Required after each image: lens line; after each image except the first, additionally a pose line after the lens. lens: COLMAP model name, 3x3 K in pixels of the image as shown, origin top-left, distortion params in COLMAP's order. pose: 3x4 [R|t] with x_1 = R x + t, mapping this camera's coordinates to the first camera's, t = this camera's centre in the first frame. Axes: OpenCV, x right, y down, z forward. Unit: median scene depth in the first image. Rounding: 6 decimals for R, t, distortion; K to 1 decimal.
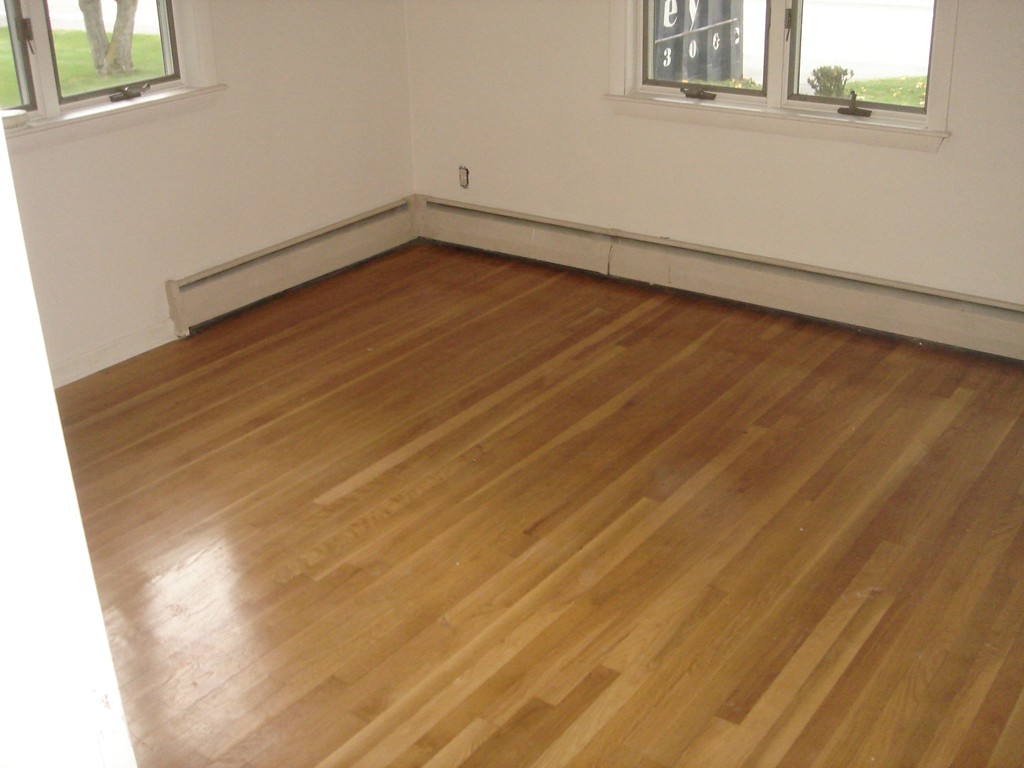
lens RADIAL K [[1163.4, 0, 512.0], [0, 1163.4, 384.0], [0, 0, 1]] dist [-0.131239, 0.030442]
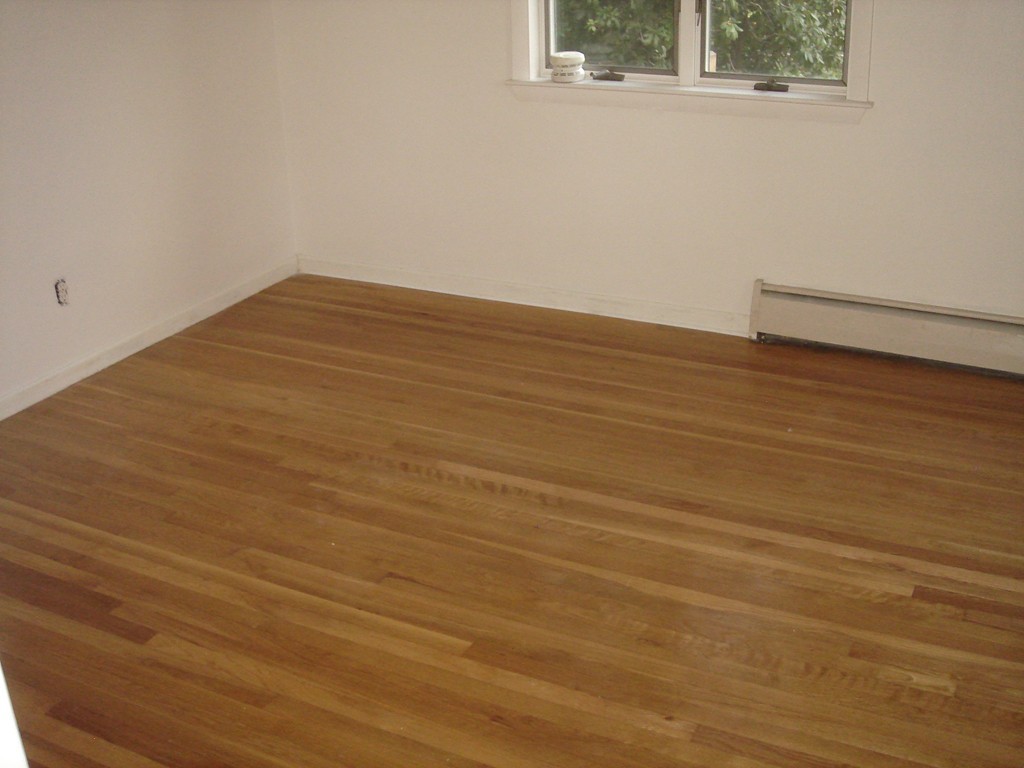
lens RADIAL K [[1163.4, 0, 512.0], [0, 1163.4, 384.0], [0, 0, 1]] dist [-0.131239, 0.030442]
pose [[0.152254, 0.418068, -0.895566, 0.596895], [-0.383823, 0.860020, 0.336222, -0.267957], [0.910768, 0.292548, 0.291406, 0.557377]]
